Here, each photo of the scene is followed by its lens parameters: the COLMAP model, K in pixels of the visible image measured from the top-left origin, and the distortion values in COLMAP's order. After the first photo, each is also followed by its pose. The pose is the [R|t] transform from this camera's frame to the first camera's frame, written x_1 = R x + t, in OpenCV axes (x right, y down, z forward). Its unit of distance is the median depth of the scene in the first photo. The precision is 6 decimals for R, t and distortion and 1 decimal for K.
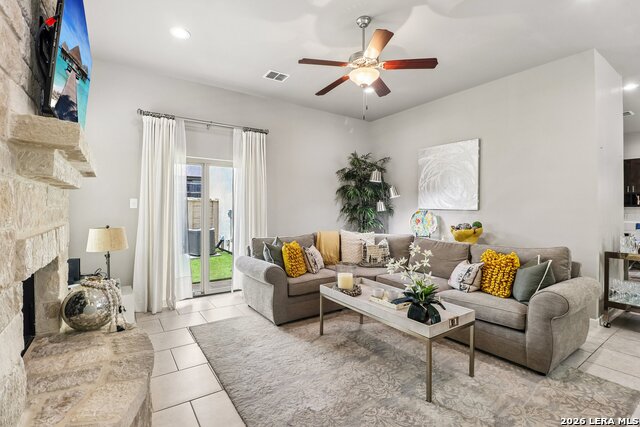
lens RADIAL K [[301.2, 0, 316.1], [0, 301.2, 208.2], [0, 0, 1]] dist [0.006977, 0.000153]
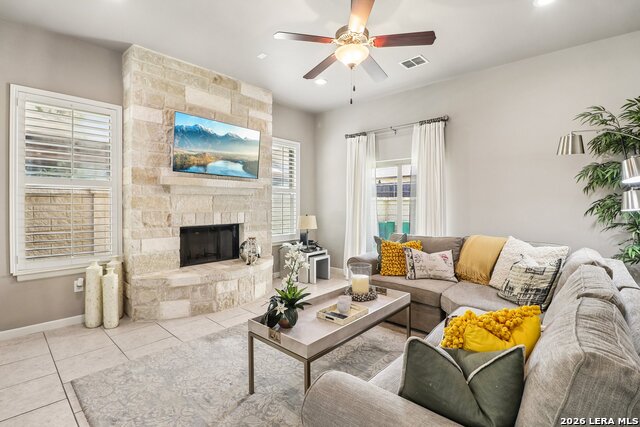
lens RADIAL K [[301.2, 0, 316.1], [0, 301.2, 208.2], [0, 0, 1]] dist [0.006977, 0.000153]
pose [[0.234259, 0.014273, -0.972070, 0.712306], [-0.003098, 0.999898, 0.013935, 0.000541], [0.972169, -0.000253, 0.234279, 0.490529]]
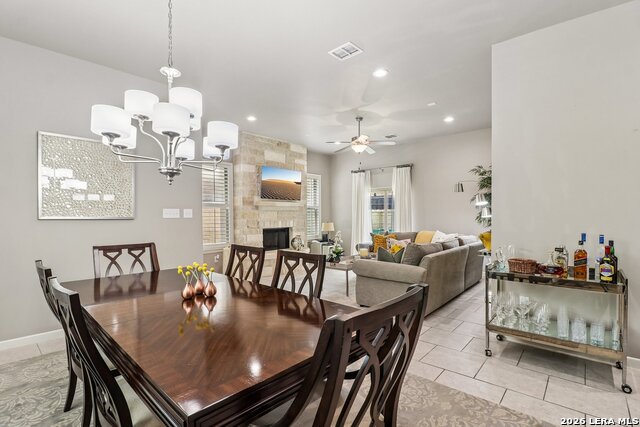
lens RADIAL K [[301.2, 0, 316.1], [0, 301.2, 208.2], [0, 0, 1]] dist [0.006977, 0.000153]
pose [[0.245696, -0.023928, -0.969052, 1.386246], [0.005227, 0.999713, -0.023360, -0.000302], [0.969333, 0.000675, 0.245751, 0.186035]]
